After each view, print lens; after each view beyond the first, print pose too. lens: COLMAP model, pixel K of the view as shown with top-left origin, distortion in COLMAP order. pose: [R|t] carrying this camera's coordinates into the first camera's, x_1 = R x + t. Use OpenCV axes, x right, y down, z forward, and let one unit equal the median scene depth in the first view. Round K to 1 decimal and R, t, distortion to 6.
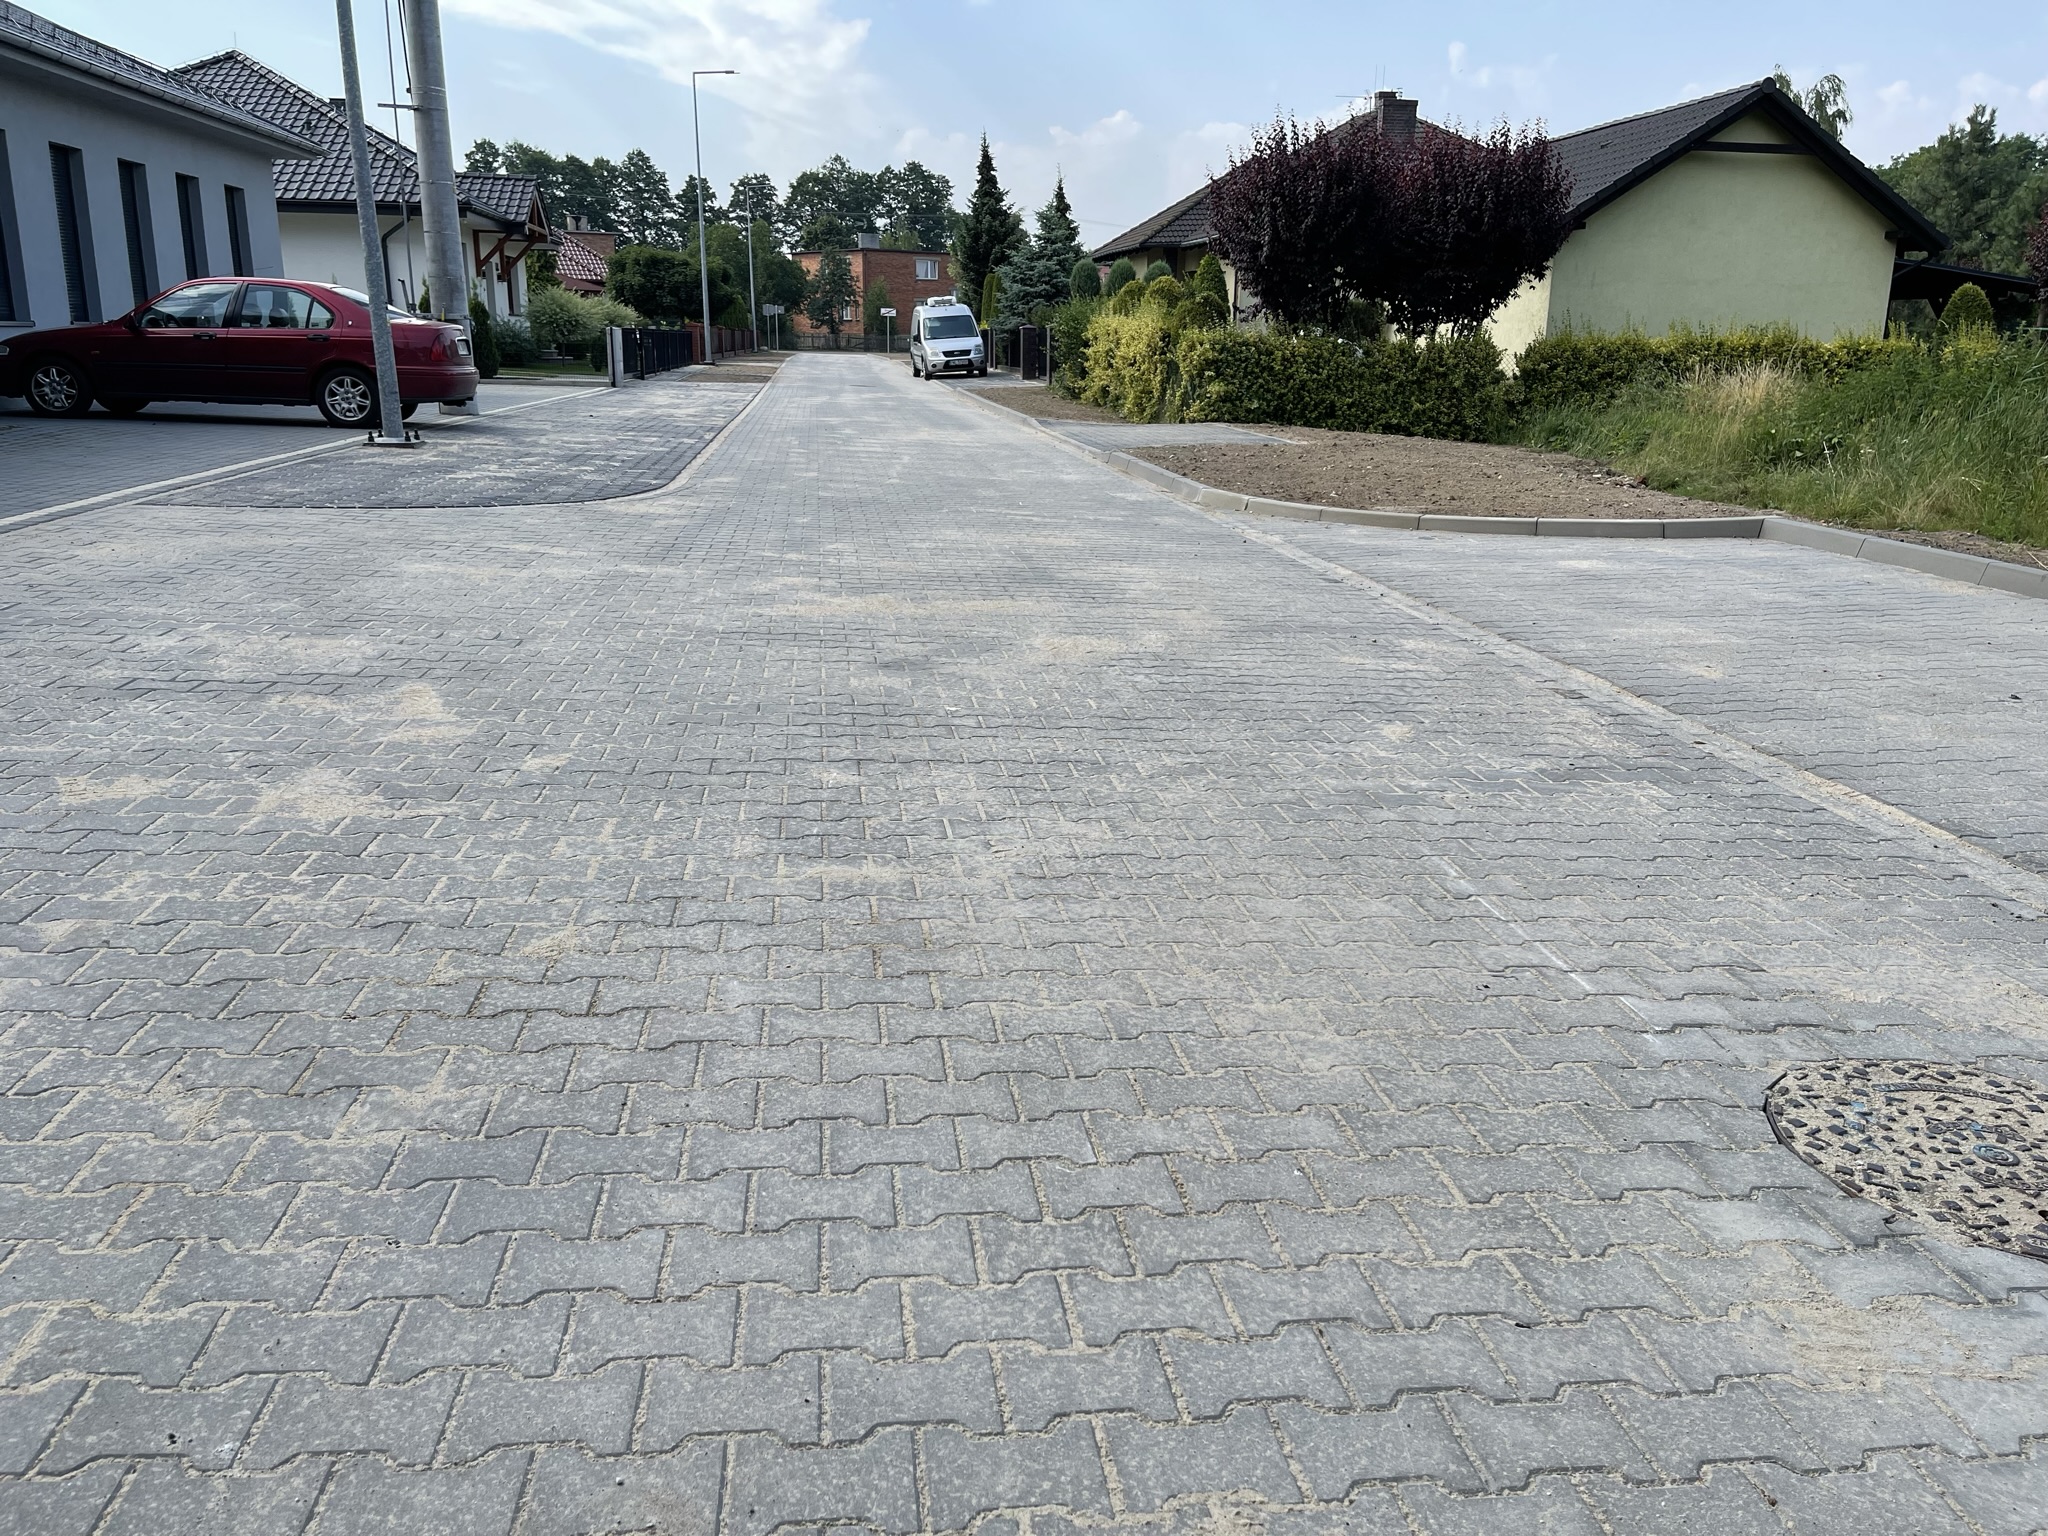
lens RADIAL K [[1564.5, 0, 1024.0], [0, 1564.5, 768.0], [0, 0, 1]] dist [0.056069, -0.071291]
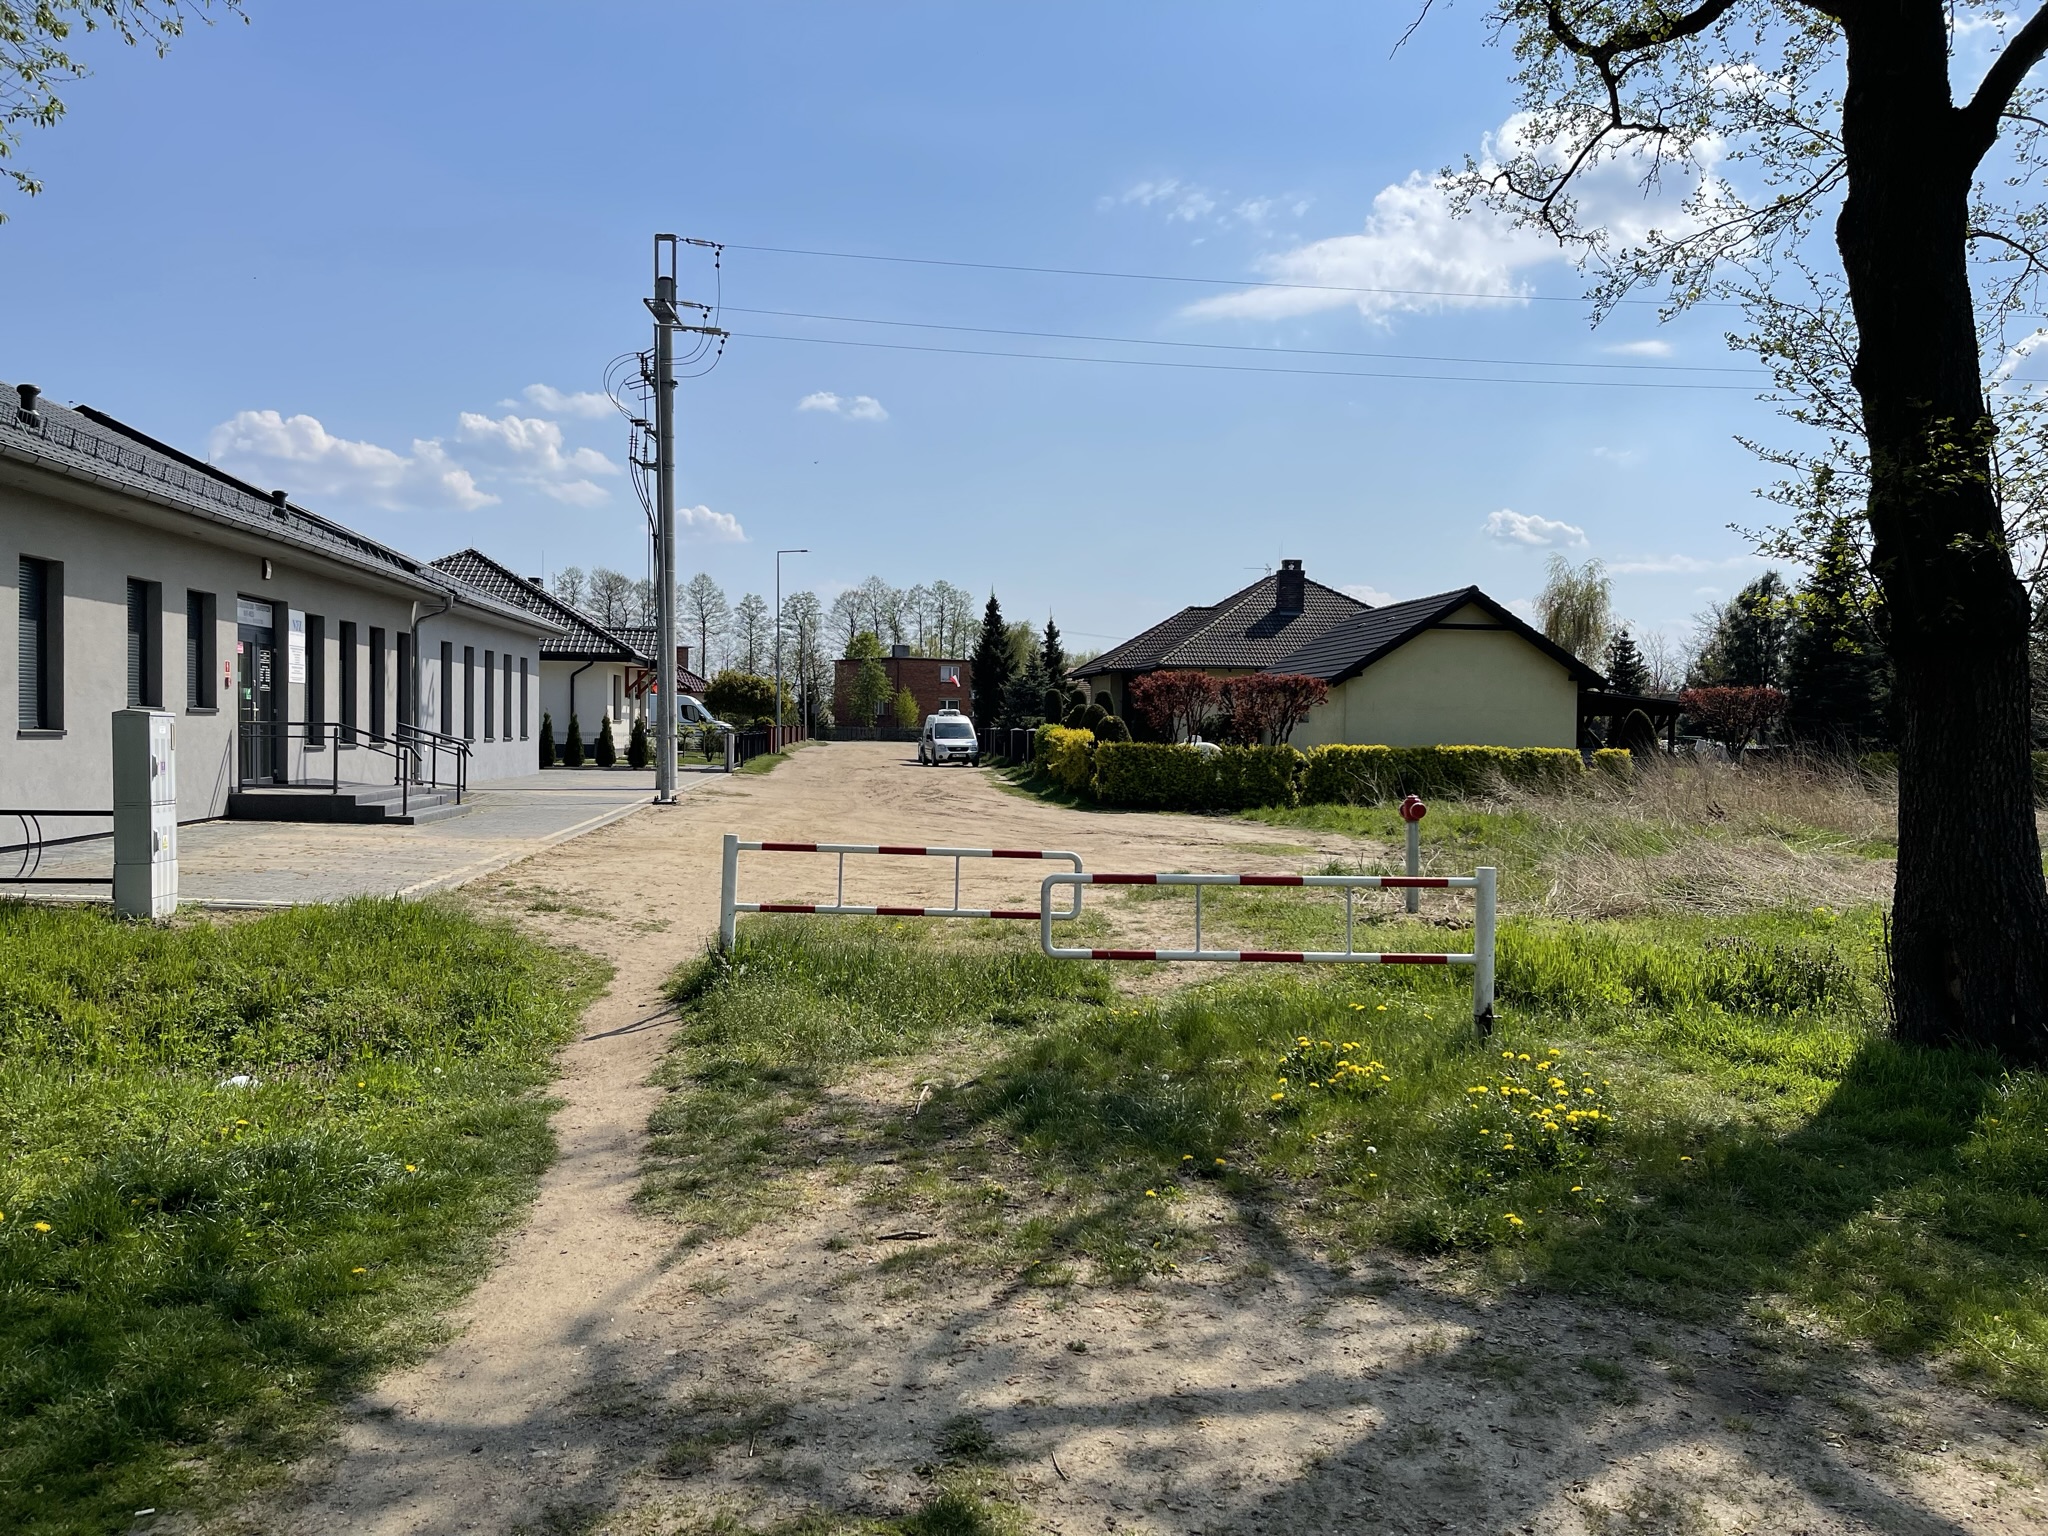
lens RADIAL K [[1571.3, 0, 1024.0], [0, 1571.3, 768.0], [0, 0, 1]] dist [0.076442, -0.081565]
pose [[0.999902, 0.002109, -0.013847, 0.030501], [-0.005333, 0.971462, -0.237136, 0.081497], [0.012952, 0.237187, 0.971378, -0.344622]]
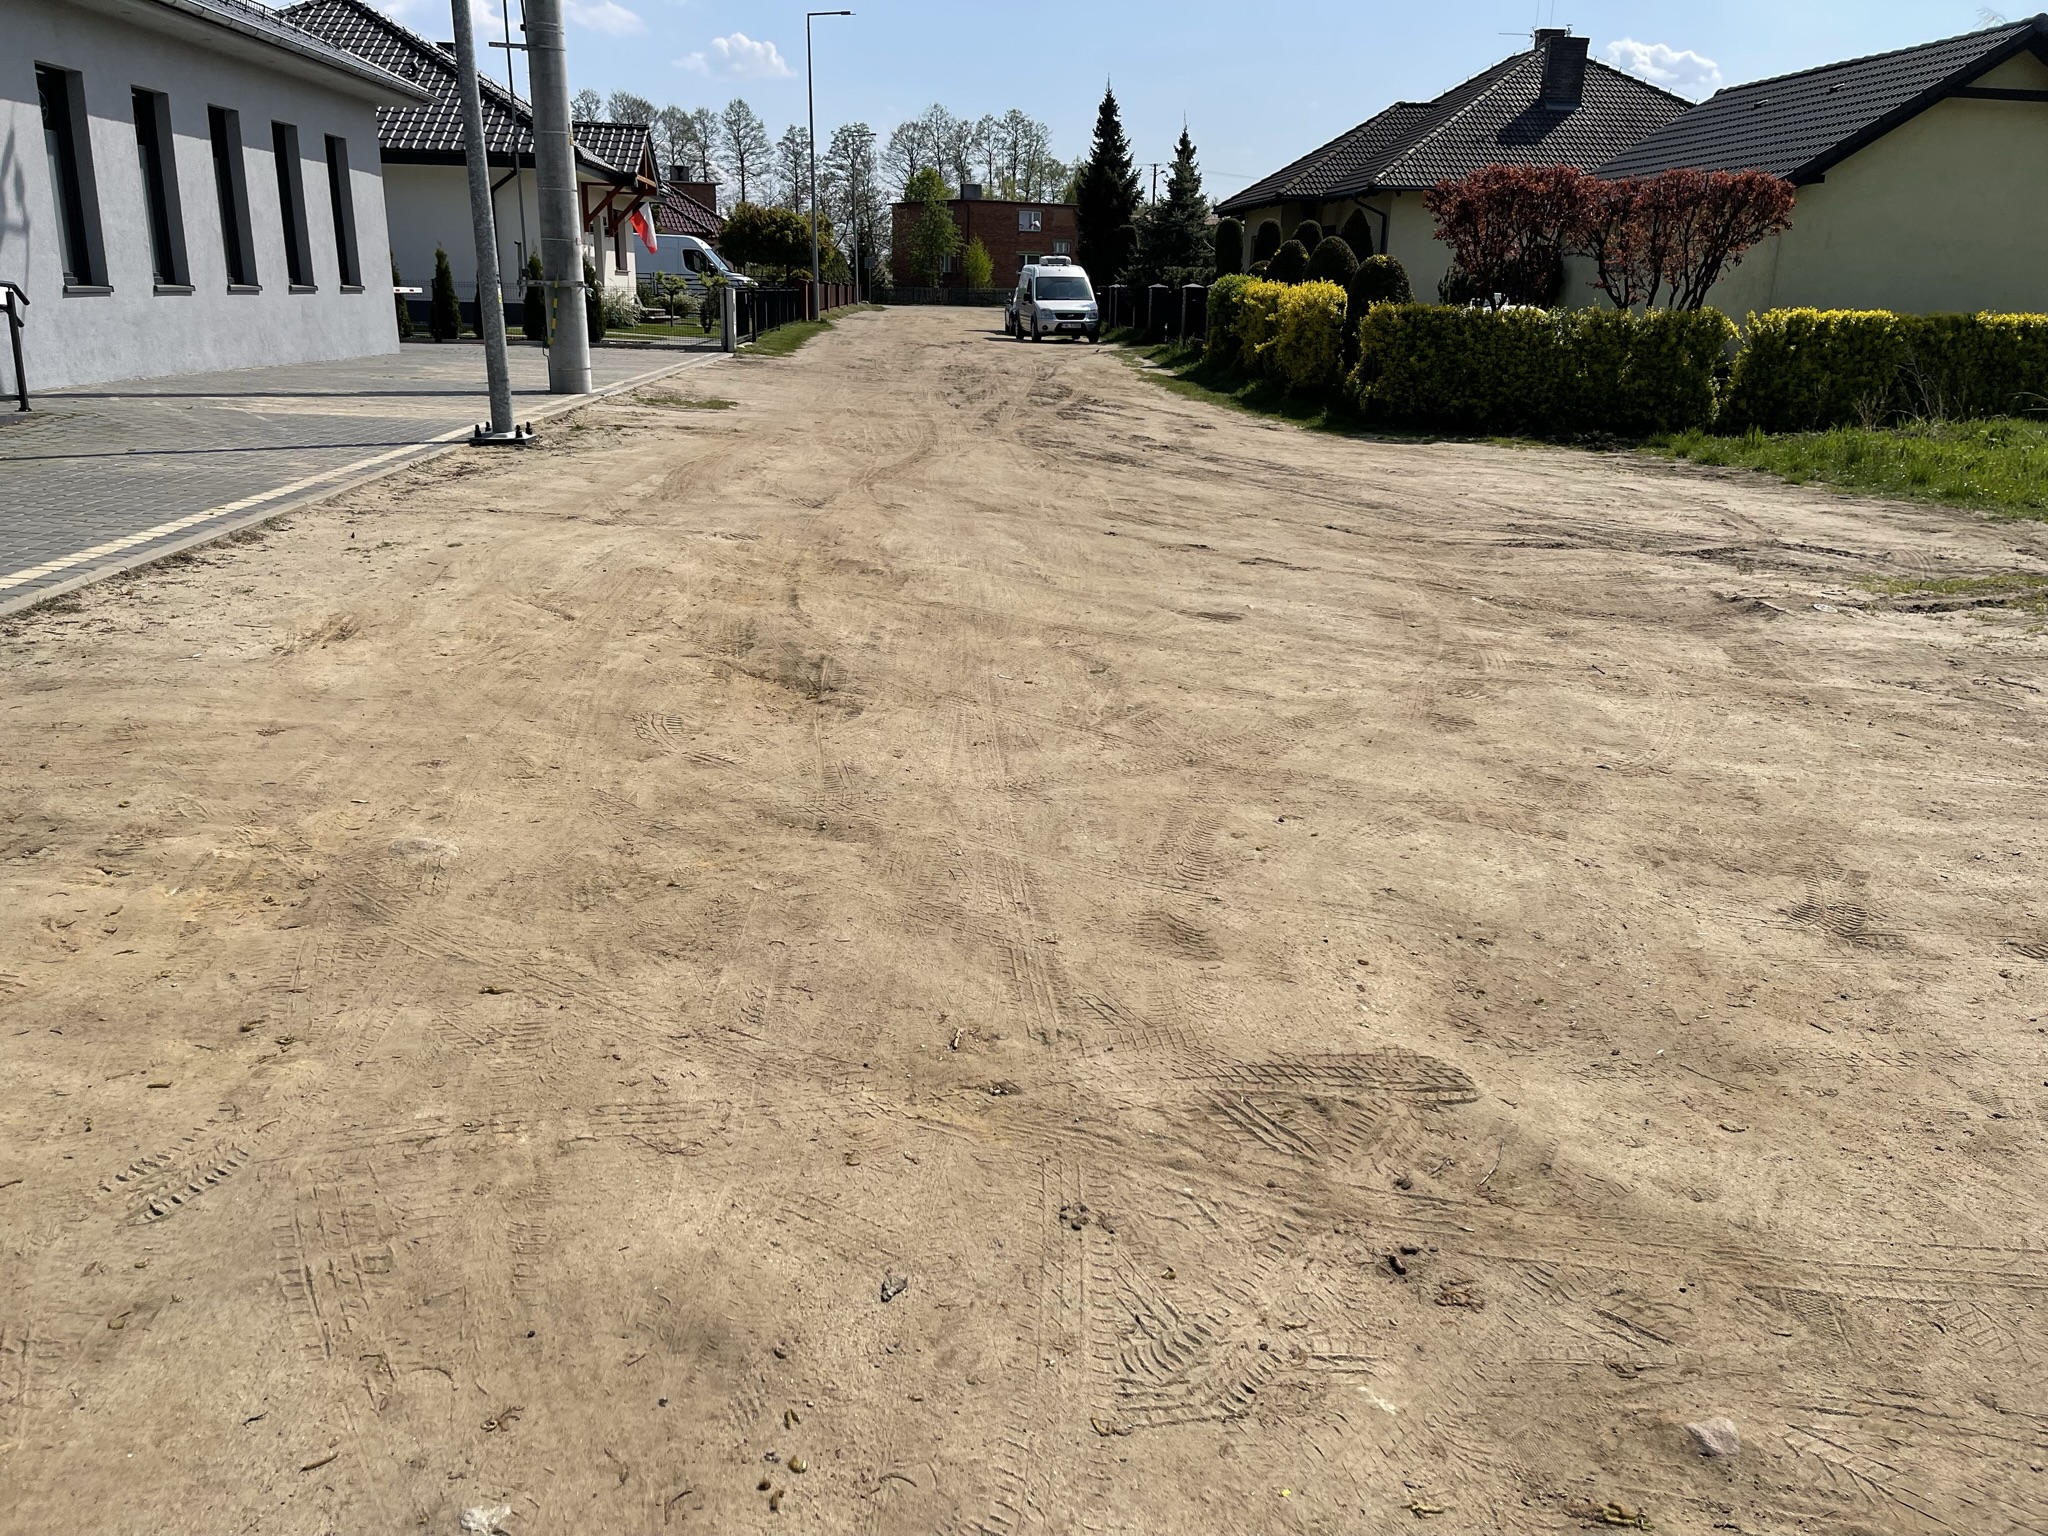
lens RADIAL K [[1550.7, 0, 984.6], [0, 1550.7, 767.2], [0, 0, 1]] dist [0.062618, -0.076898]
pose [[0.996980, 0.029483, -0.071845, -0.025268], [-0.027288, 0.999136, 0.031348, -0.021813], [0.072707, -0.029293, 0.996923, 0.058299]]
